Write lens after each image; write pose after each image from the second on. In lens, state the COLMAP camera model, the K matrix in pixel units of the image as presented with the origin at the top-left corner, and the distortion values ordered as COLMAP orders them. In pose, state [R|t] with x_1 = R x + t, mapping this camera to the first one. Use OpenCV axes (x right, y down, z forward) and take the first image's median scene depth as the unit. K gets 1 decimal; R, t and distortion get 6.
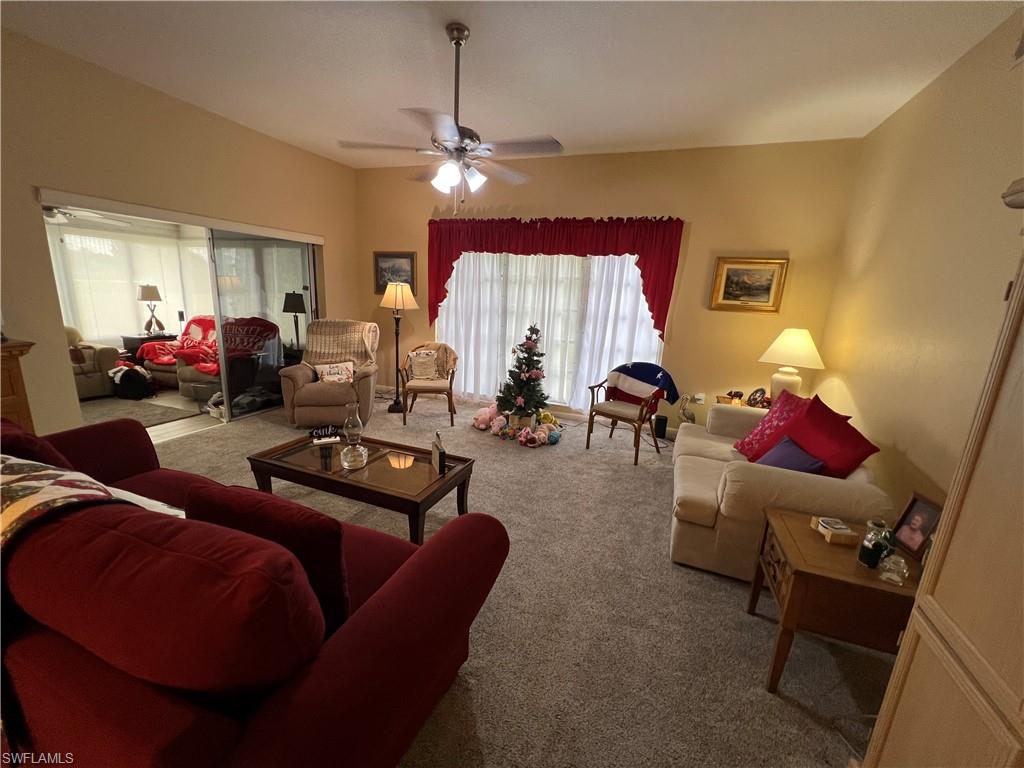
lens RADIAL K [[410.9, 0, 512.5], [0, 410.9, 385.4], [0, 0, 1]] dist [-0.002003, 0.000631]
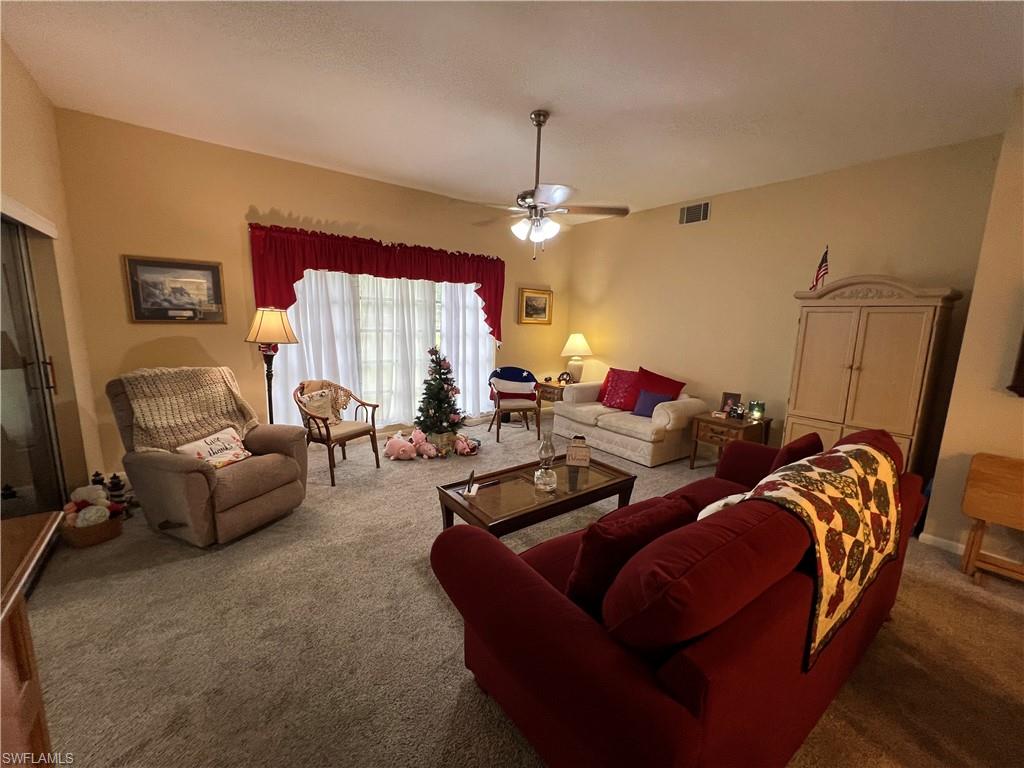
lens RADIAL K [[410.9, 0, 514.2], [0, 410.9, 384.8], [0, 0, 1]] dist [-0.002003, 0.000631]
pose [[0.520253, -0.171086, 0.836700, -0.766038], [0.187641, 0.978687, 0.083445, -0.103428], [-0.833143, 0.113587, 0.541267, 0.272703]]
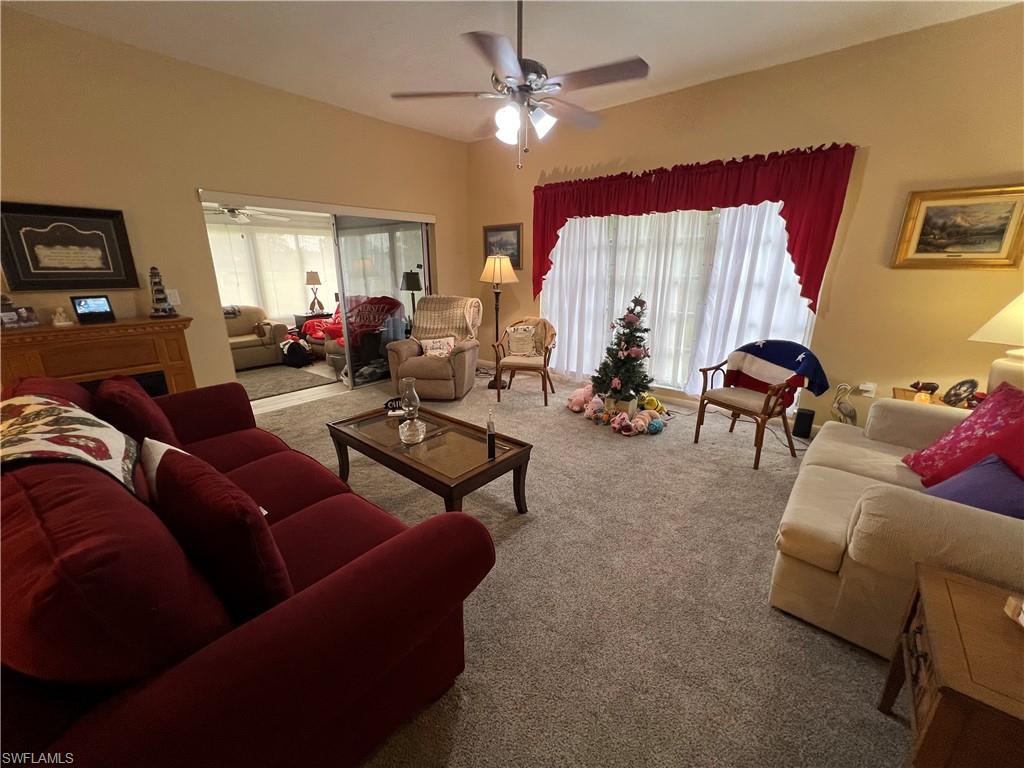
lens RADIAL K [[410.9, 0, 513.0], [0, 410.9, 385.6], [0, 0, 1]] dist [-0.002003, 0.000631]
pose [[0.944263, 0.046154, -0.325941, 0.095692], [-0.028950, 0.997929, 0.057439, 0.000203], [0.327917, -0.044802, 0.943644, 0.089282]]
